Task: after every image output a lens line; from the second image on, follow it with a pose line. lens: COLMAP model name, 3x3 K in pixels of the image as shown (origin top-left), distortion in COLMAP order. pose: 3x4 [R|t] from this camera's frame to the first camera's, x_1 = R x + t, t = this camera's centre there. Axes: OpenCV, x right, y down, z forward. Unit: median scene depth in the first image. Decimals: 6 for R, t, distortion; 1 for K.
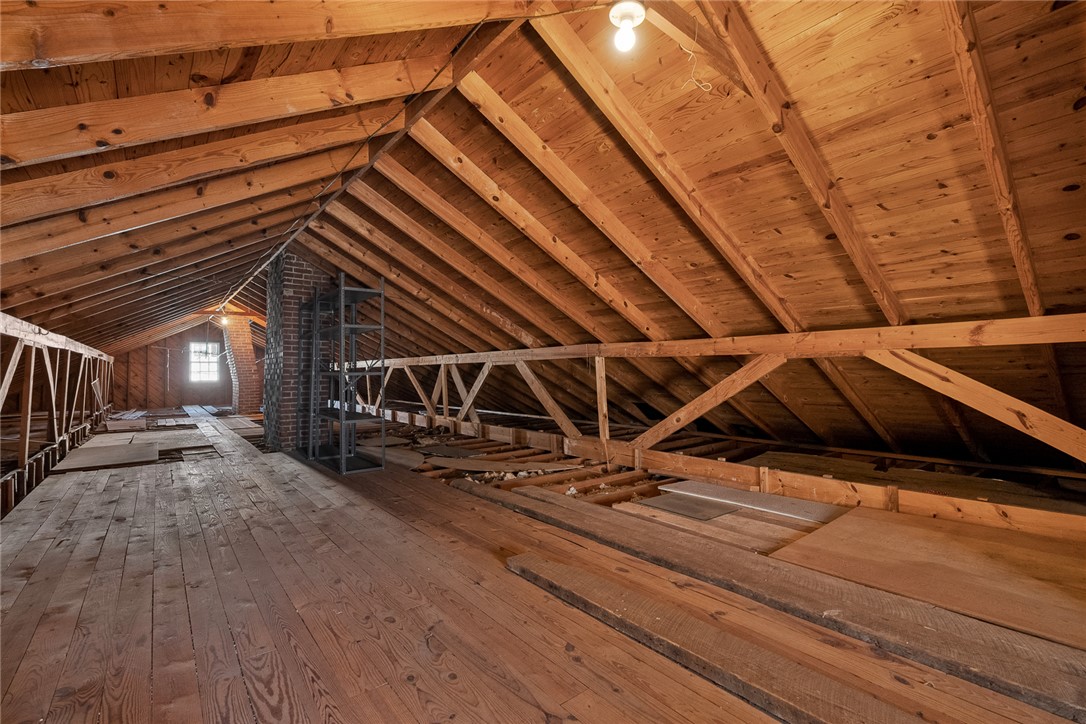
lens RADIAL K [[494.2, 0, 545.2], [0, 494.2, 362.4], [0, 0, 1]] dist [-0.012189, 0.003990]
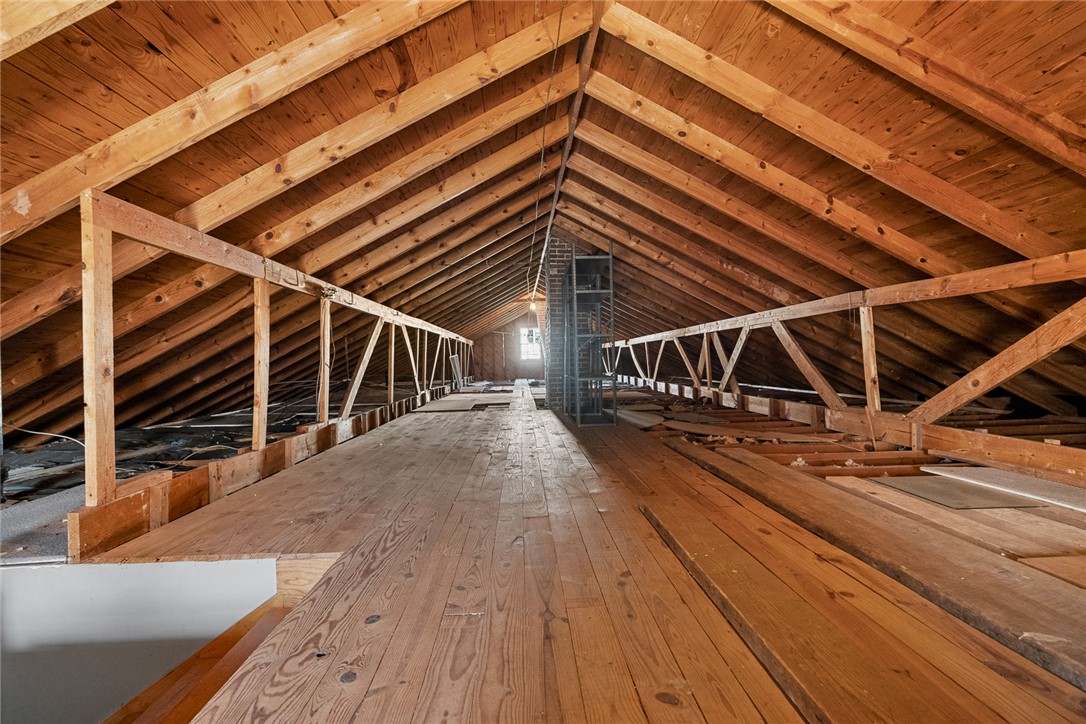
lens RADIAL K [[494.2, 0, 540.0], [0, 494.2, 362.8], [0, 0, 1]] dist [-0.012189, 0.003990]
pose [[0.806305, -0.003262, -0.591491, 0.179348], [0.021571, 0.999482, 0.023893, 0.055844], [0.591106, -0.032024, 0.805958, 0.058745]]
